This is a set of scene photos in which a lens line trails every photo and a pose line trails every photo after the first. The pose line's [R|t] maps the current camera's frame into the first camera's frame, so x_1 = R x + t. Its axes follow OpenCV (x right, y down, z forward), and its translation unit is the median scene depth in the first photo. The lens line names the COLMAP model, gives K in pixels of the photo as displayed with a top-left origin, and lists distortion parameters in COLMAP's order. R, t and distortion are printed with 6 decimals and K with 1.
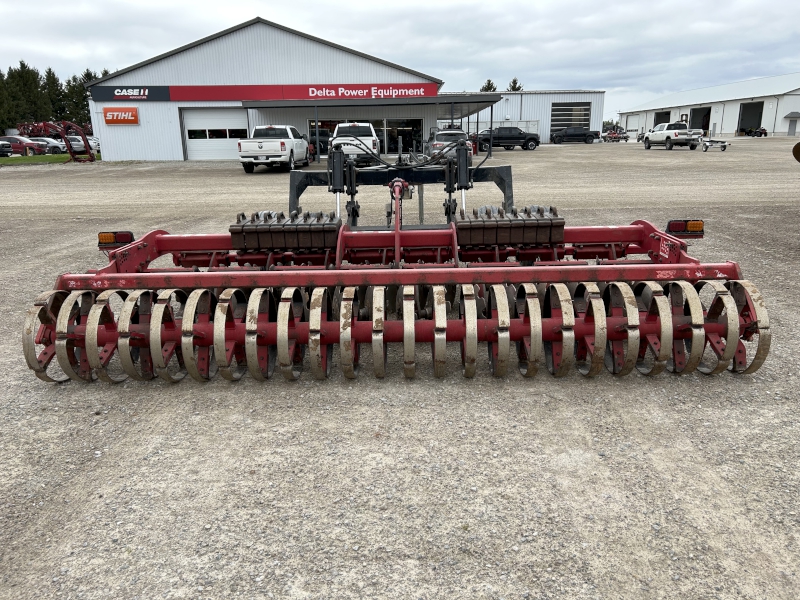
lens RADIAL K [[604.3, 0, 400.0], [0, 604.3, 300.0], [0, 0, 1]] dist [0.052284, -0.056498]
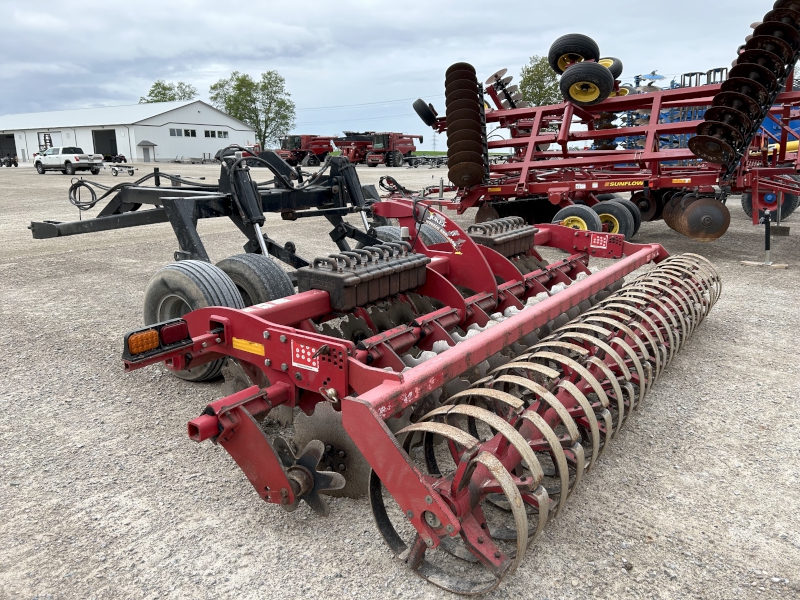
lens RADIAL K [[604.3, 0, 400.0], [0, 604.3, 300.0], [0, 0, 1]] dist [0.052284, -0.056498]
pose [[0.553389, -0.176436, 0.814021, -0.156132], [0.208845, 0.975479, 0.069454, -0.025672], [-0.806315, 0.131569, 0.576668, 0.111988]]
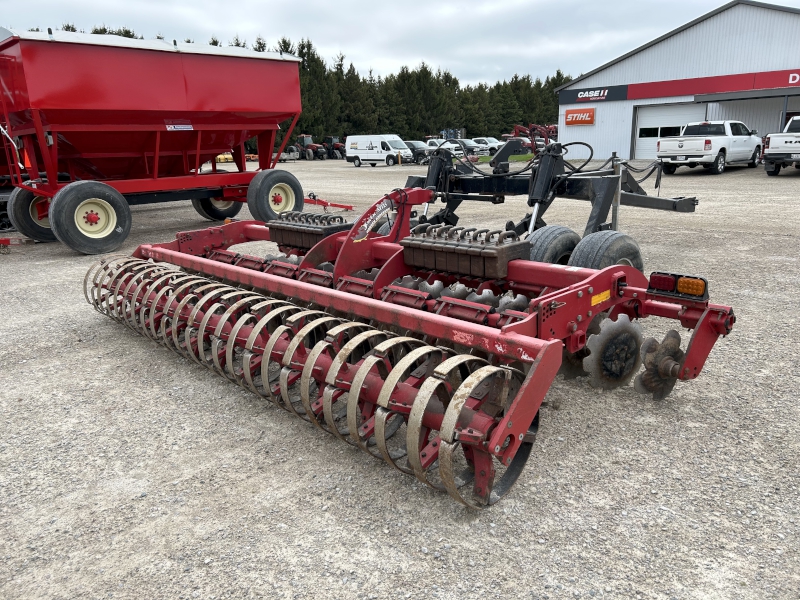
lens RADIAL K [[604.3, 0, 400.0], [0, 604.3, 300.0], [0, 0, 1]] dist [0.052284, -0.056498]
pose [[0.691668, 0.176076, -0.700424, 0.143238], [-0.173609, 0.981924, 0.075402, -0.020681], [0.701039, 0.069447, 0.709733, 0.071506]]
